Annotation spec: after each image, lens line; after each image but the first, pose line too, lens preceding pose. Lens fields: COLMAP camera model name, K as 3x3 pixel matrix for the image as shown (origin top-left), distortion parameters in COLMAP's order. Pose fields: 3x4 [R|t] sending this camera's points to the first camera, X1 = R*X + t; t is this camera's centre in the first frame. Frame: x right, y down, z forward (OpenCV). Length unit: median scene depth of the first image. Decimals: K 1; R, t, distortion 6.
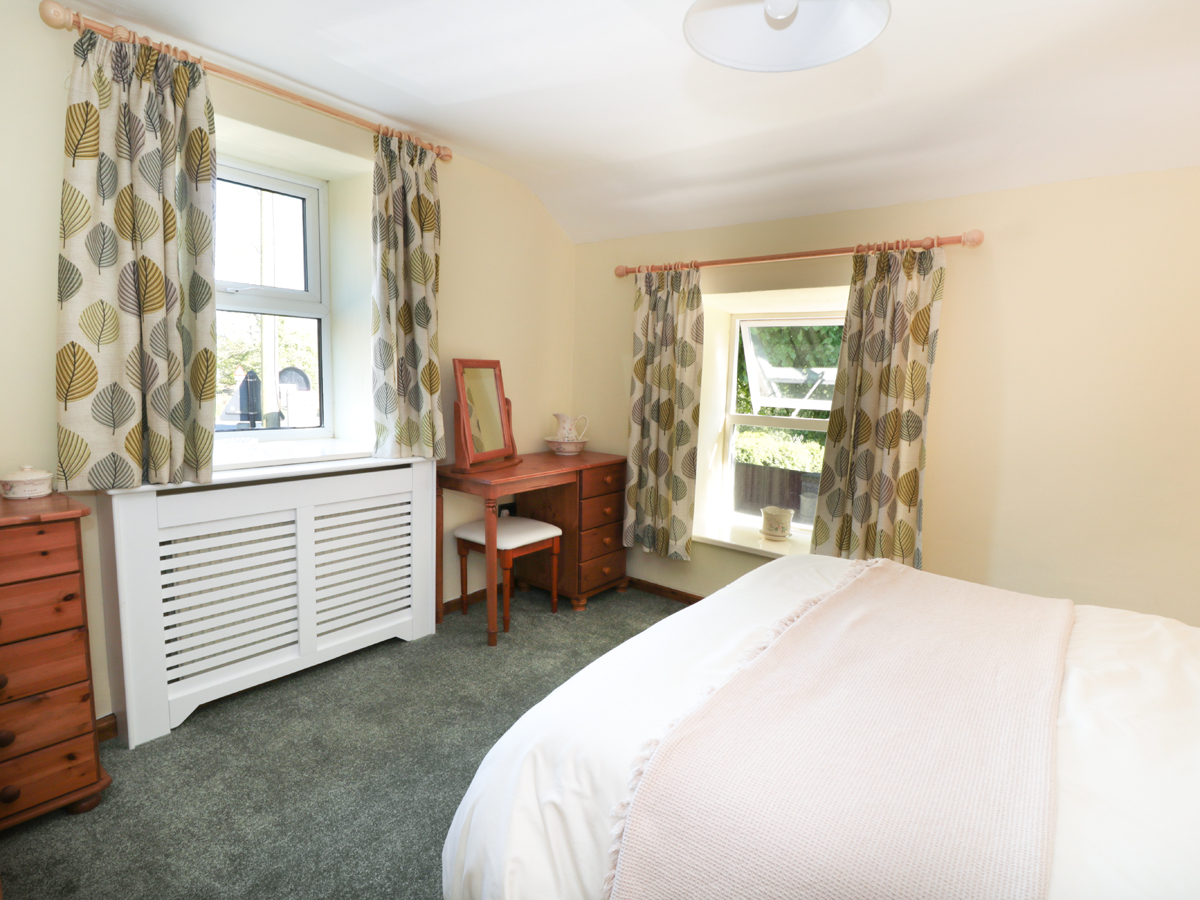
lens RADIAL K [[621.7, 0, 602.5], [0, 621.7, 453.7], [0, 0, 1]] dist [-0.004359, -0.000621]
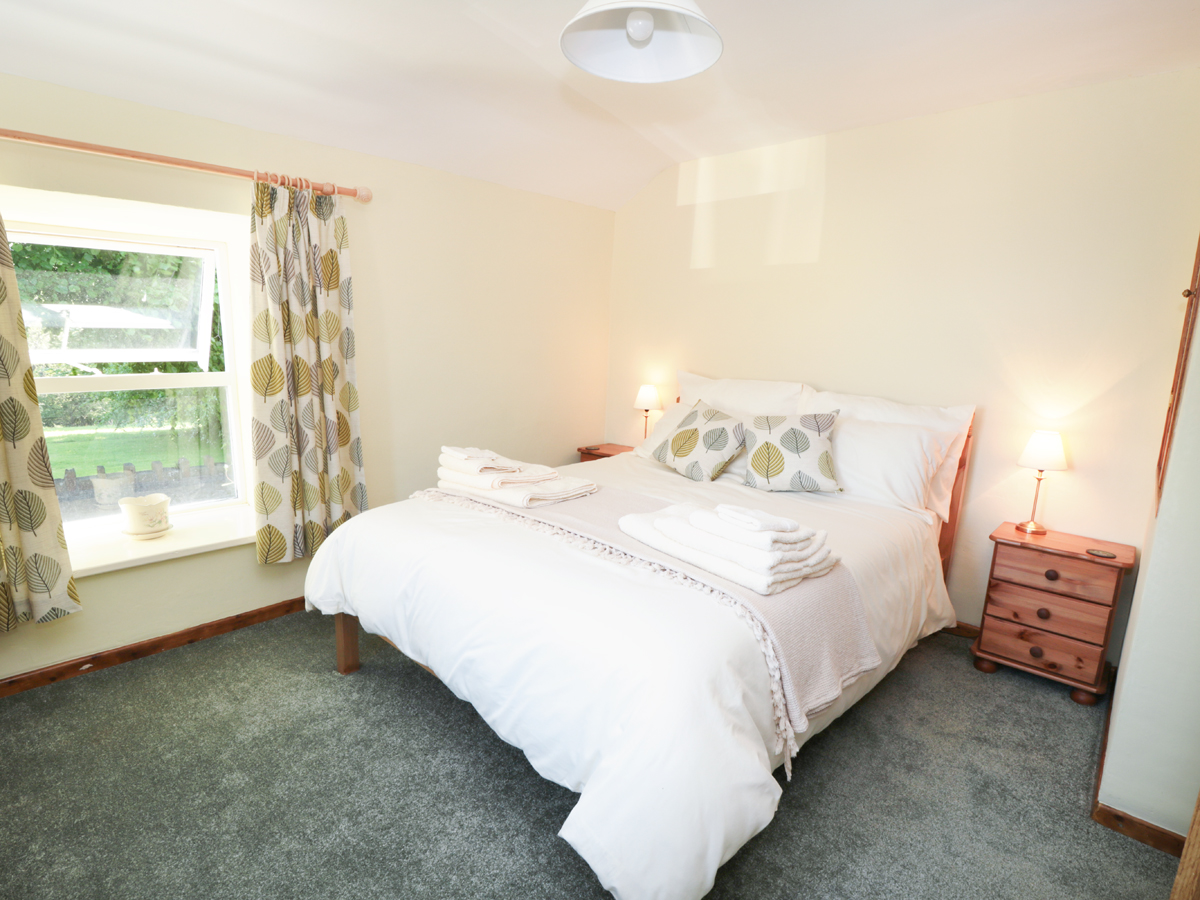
lens RADIAL K [[621.7, 0, 602.0], [0, 621.7, 451.0], [0, 0, 1]] dist [-0.004359, -0.000621]
pose [[0.099827, -0.220463, 0.970273, -0.485921], [0.108359, 0.971754, 0.209651, -0.081574], [-0.989087, 0.084209, 0.120897, 0.444571]]
